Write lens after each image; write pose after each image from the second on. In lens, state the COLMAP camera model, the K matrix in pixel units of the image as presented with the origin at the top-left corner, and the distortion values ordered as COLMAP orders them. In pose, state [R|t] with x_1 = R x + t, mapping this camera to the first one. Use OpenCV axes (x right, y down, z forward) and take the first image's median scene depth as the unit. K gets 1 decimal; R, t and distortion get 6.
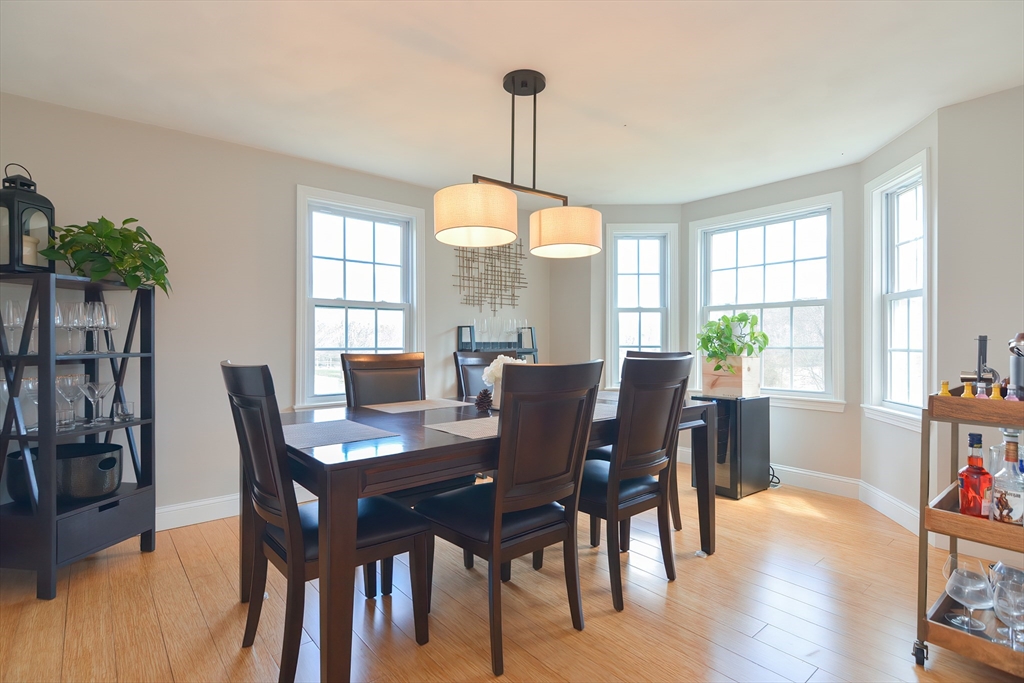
lens RADIAL K [[494.3, 0, 514.1], [0, 494.3, 341.4], [0, 0, 1]] dist [0.007705, -0.003948]
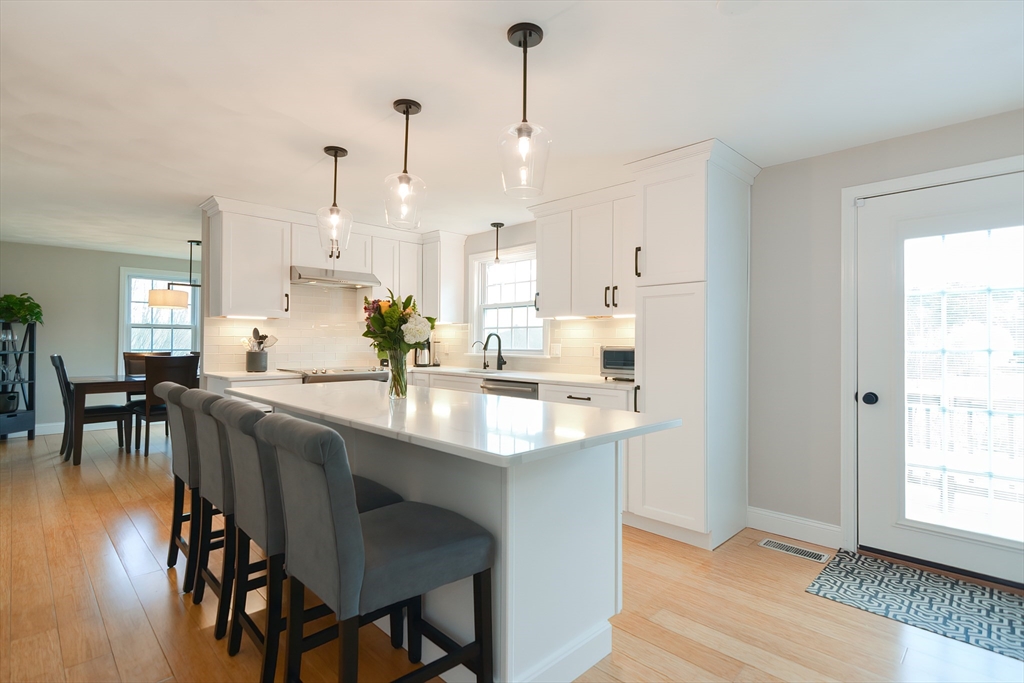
lens RADIAL K [[494.3, 0, 513.9], [0, 494.3, 338.8], [0, 0, 1]] dist [0.007705, -0.003948]
pose [[0.996151, 0.007077, 0.087368, 1.255490], [-0.006476, 0.999953, -0.007157, -0.032726], [-0.087414, 0.006564, 0.996150, -1.450957]]
